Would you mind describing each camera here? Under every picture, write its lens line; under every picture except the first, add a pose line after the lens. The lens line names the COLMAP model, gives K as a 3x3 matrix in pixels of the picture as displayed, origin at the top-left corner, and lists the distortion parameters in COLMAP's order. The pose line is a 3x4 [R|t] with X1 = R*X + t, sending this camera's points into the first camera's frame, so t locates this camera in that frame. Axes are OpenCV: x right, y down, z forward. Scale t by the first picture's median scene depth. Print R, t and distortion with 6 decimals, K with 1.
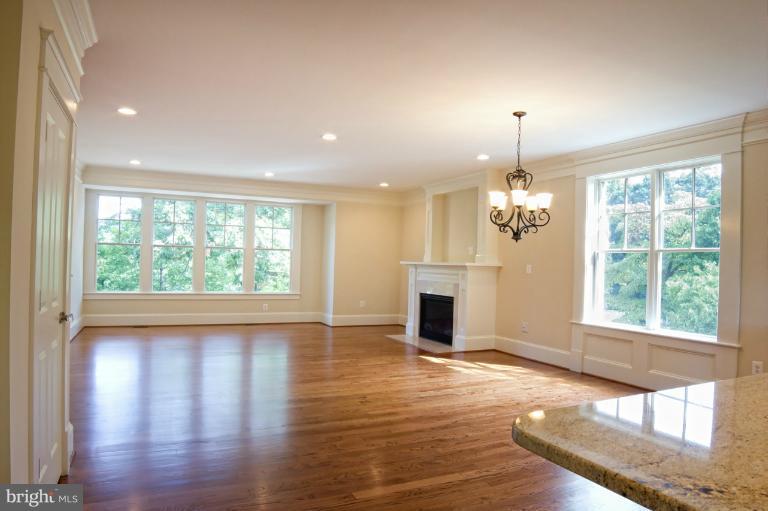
lens RADIAL K [[506.3, 0, 384.0], [0, 506.3, 255.5], [0, 0, 1]] dist [-0.081047, -0.001341]
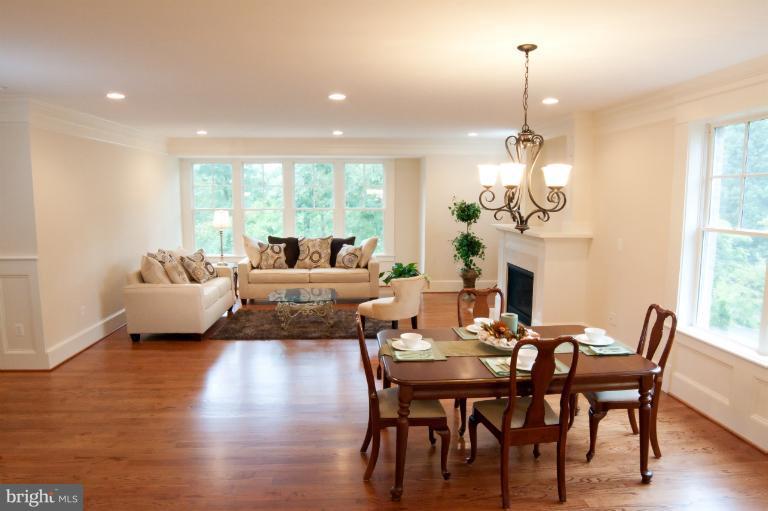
lens RADIAL K [[506.3, 0, 384.0], [0, 506.3, 255.5], [0, 0, 1]] dist [-0.081047, -0.001341]
pose [[0.937464, 0.015470, -0.347740, 0.329123], [0.027914, 0.992453, 0.119404, -0.086550], [0.346962, -0.121644, 0.929957, 0.264231]]
